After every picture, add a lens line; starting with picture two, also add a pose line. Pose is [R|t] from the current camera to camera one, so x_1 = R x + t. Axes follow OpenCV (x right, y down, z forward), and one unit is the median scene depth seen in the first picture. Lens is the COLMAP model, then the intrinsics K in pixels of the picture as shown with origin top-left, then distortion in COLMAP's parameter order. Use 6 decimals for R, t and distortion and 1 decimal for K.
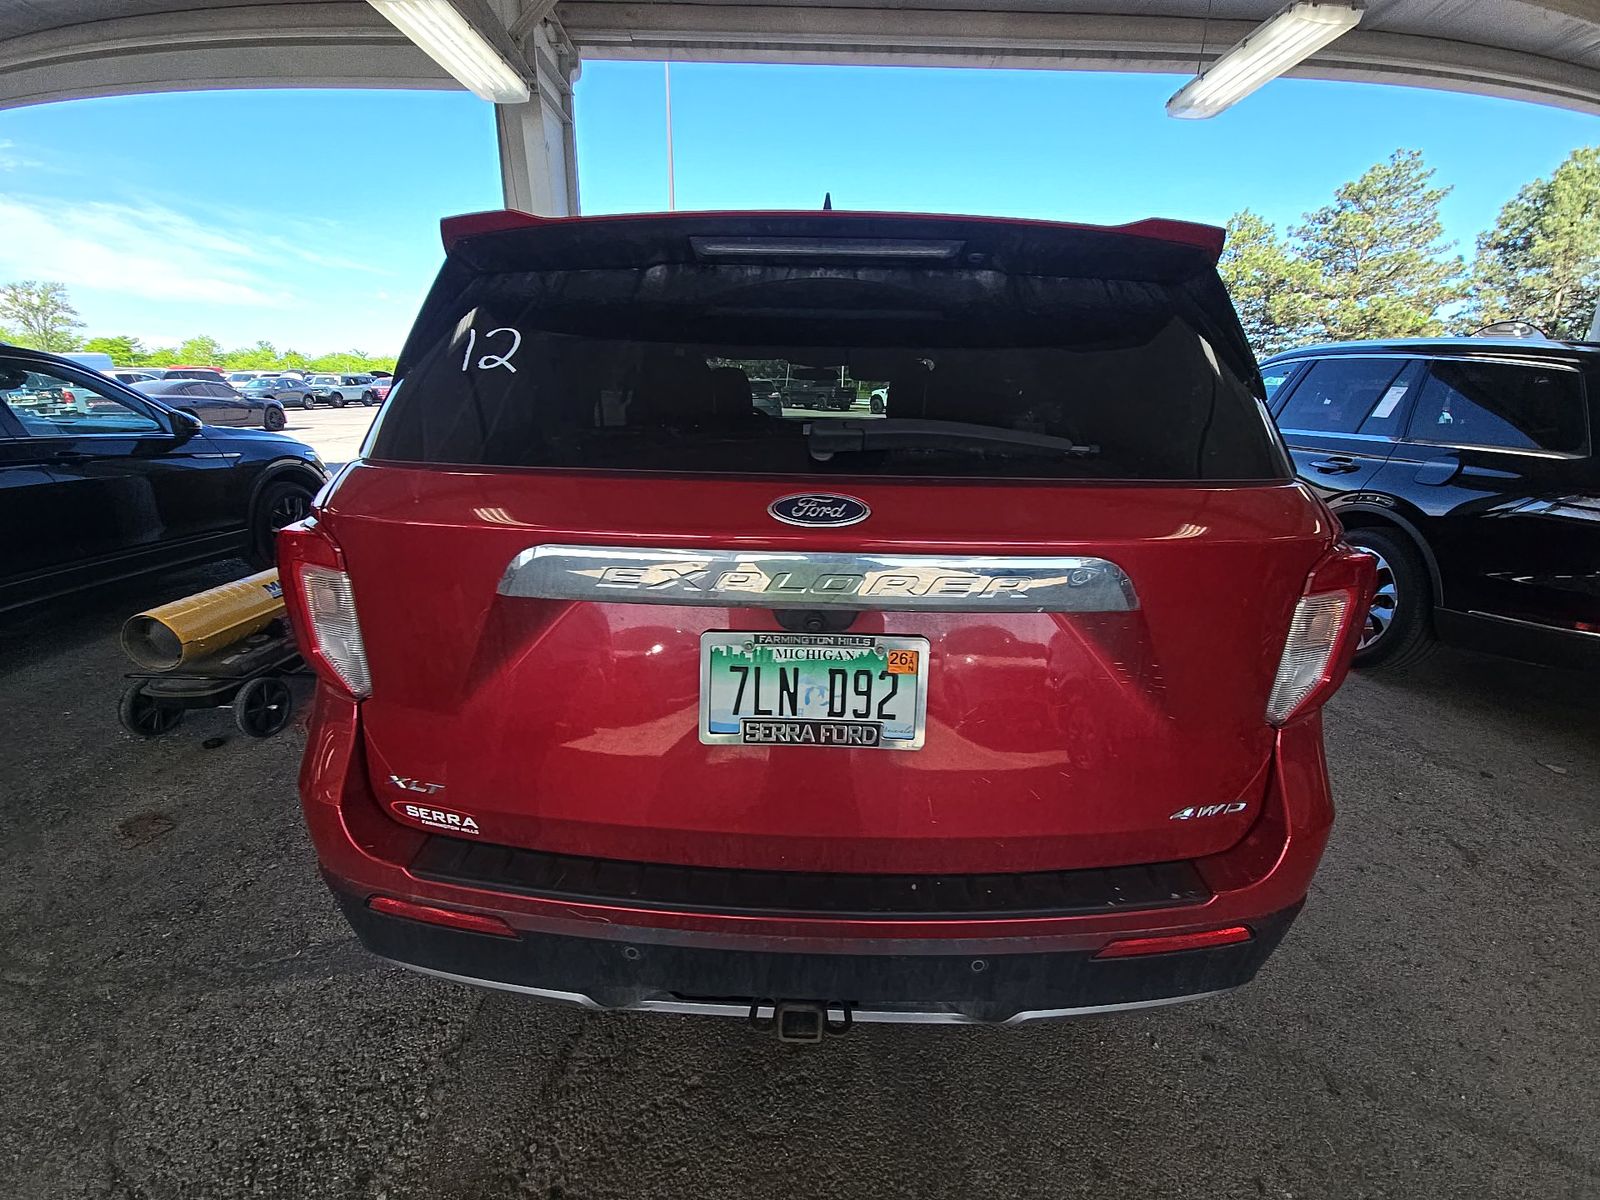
lens RADIAL K [[638.9, 0, 793.2], [0, 638.9, 643.8], [0, 0, 1]] dist [0.042089, -0.023054]
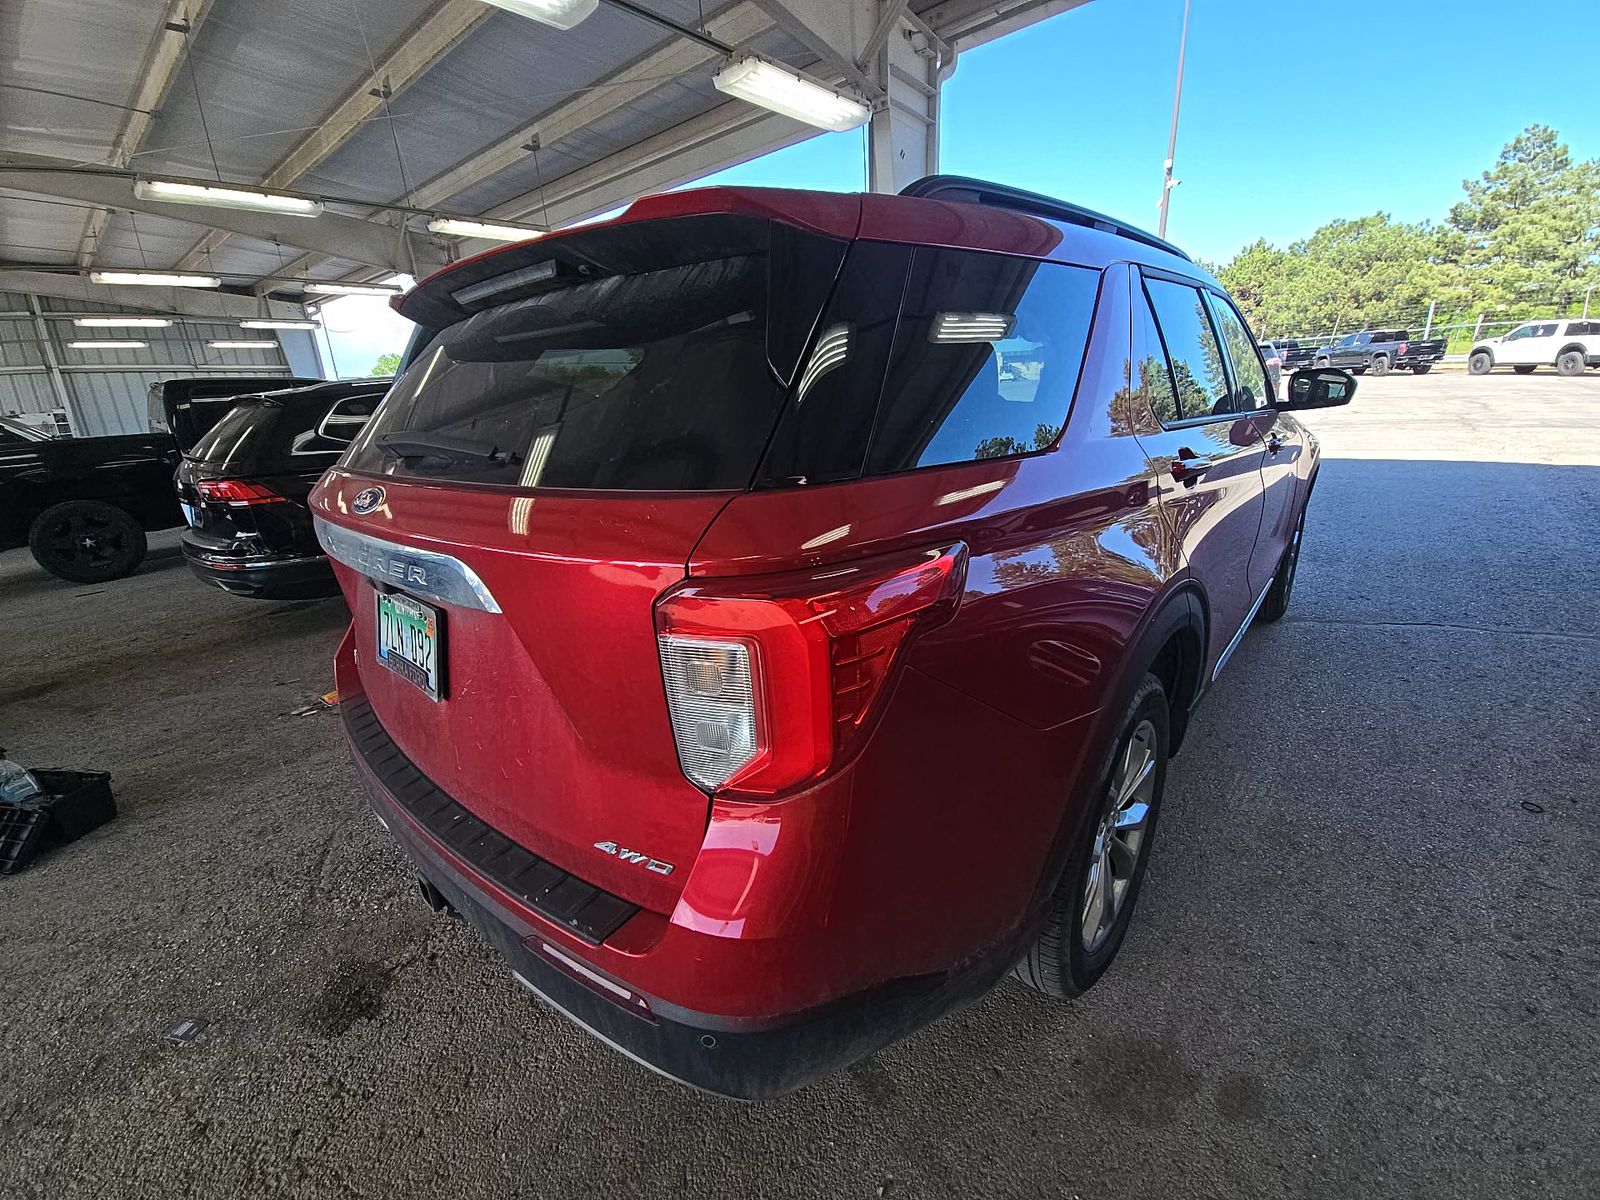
lens RADIAL K [[638.9, 0, 793.2], [0, 638.9, 643.8], [0, 0, 1]] dist [0.042089, -0.023054]
pose [[0.761488, 0.189012, -0.620009, 0.906305], [-0.176733, 0.980841, 0.081952, -0.102481], [0.623620, 0.047171, 0.780303, 0.287843]]
